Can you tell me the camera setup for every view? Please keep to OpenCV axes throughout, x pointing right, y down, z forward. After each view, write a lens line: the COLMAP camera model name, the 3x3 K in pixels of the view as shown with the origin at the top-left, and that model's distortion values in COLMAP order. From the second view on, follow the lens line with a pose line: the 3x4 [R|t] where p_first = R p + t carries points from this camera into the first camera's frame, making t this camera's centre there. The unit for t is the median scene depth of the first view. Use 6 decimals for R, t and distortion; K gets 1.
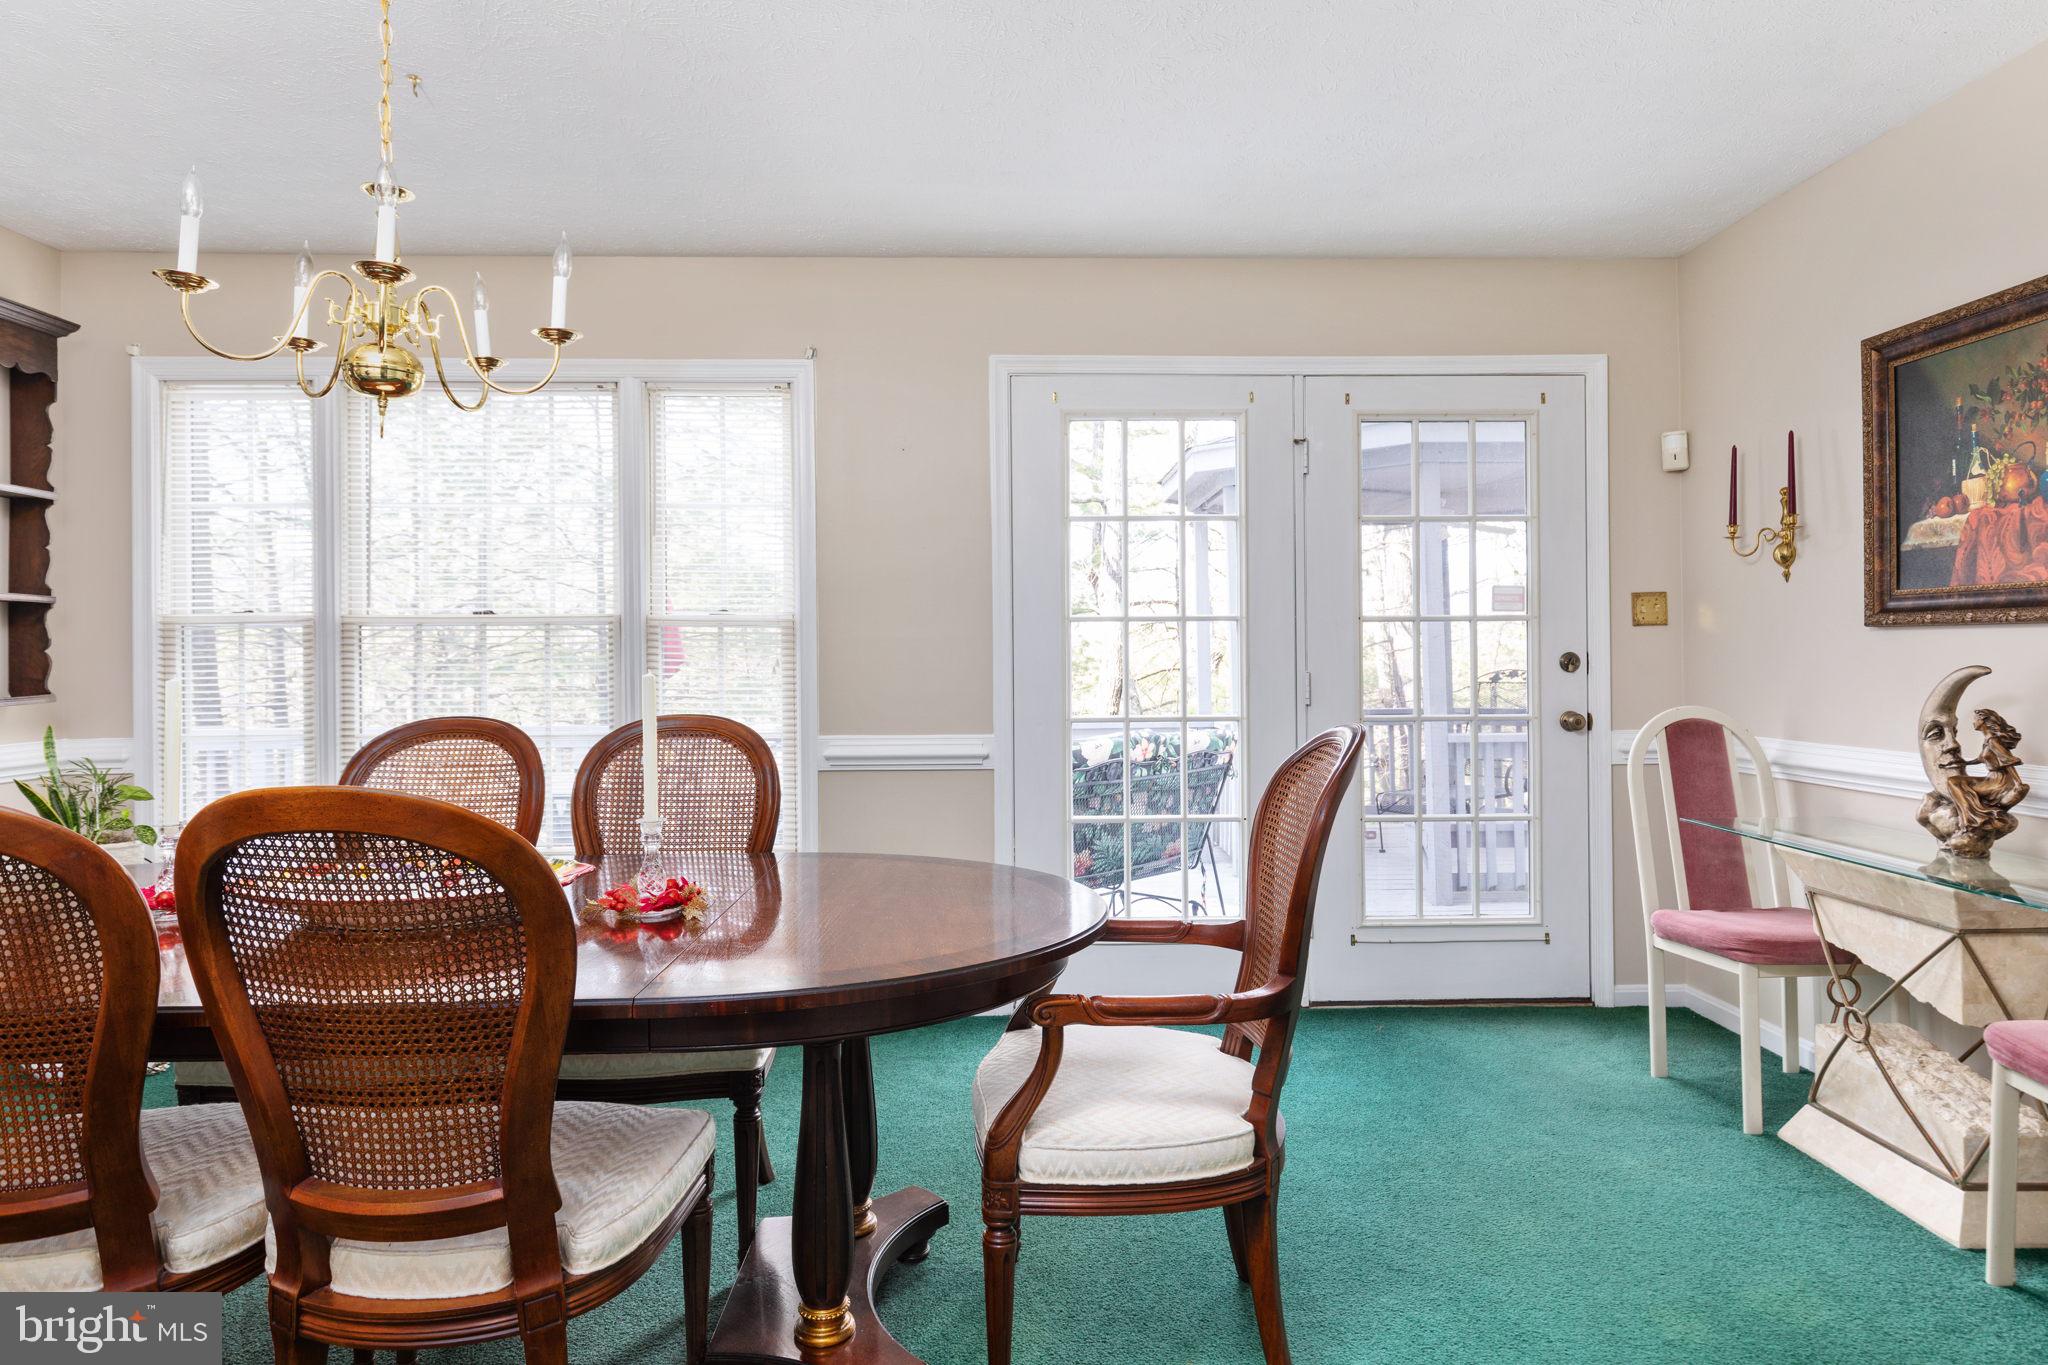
lens RADIAL K [[1215.1, 0, 1031.5], [0, 1215.1, 671.1], [0, 0, 1]] dist [0.002449, -0.005745]
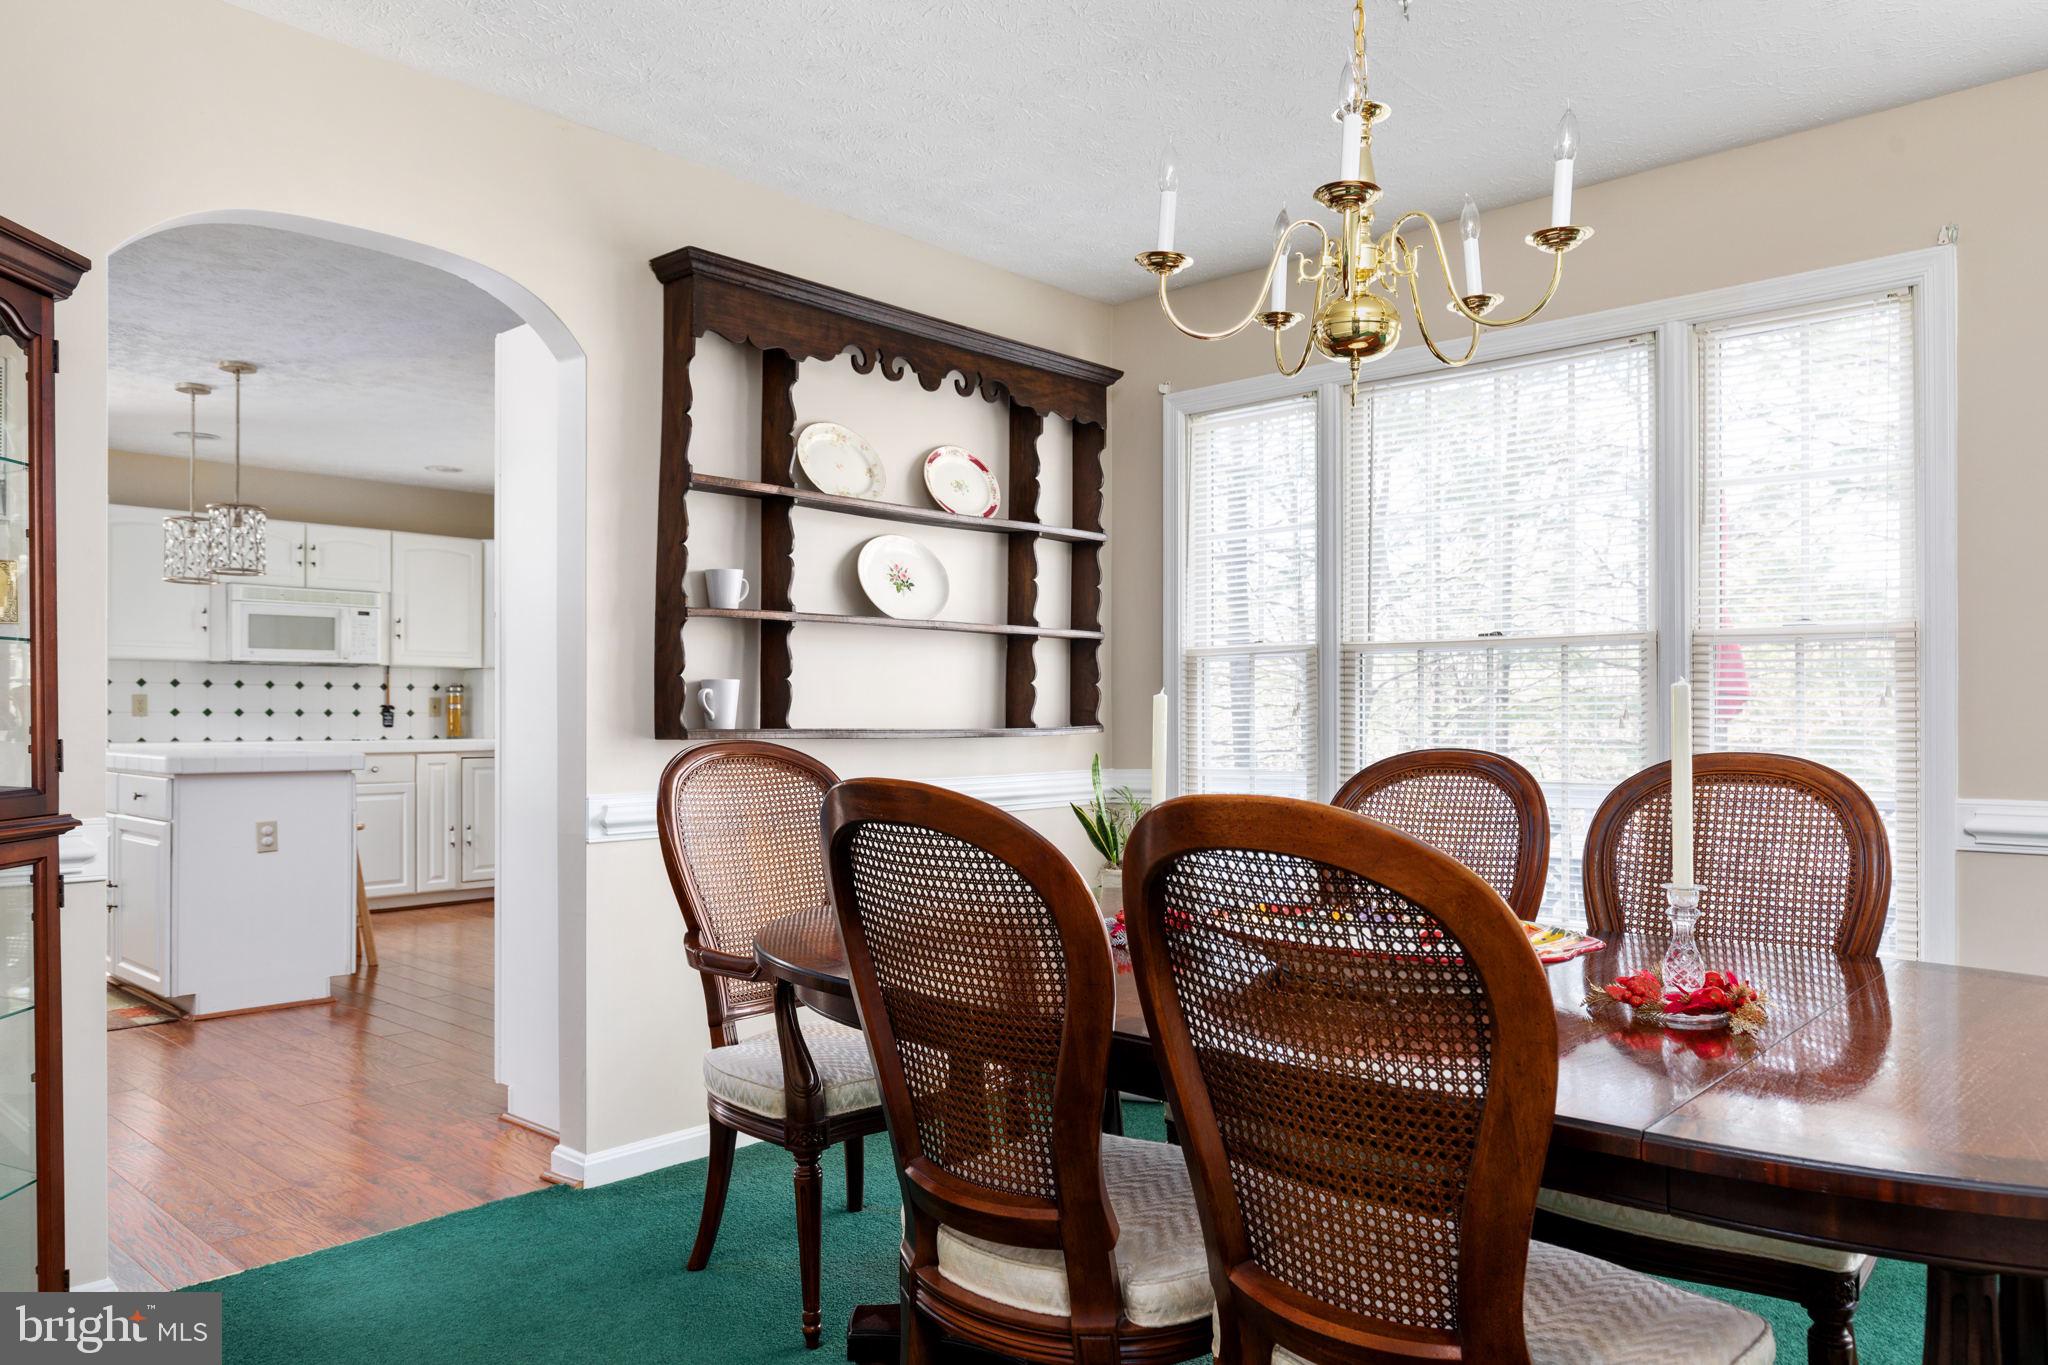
lens RADIAL K [[1394.3, 0, 1022.0], [0, 1394.3, 711.6], [0, 0, 1]] dist [-0.002182, -0.002418]
pose [[0.722120, 0.005385, -0.691747, -0.028684], [-0.013833, 0.999882, -0.006657, 0.032906], [0.691629, 0.014376, 0.722109, 0.146584]]
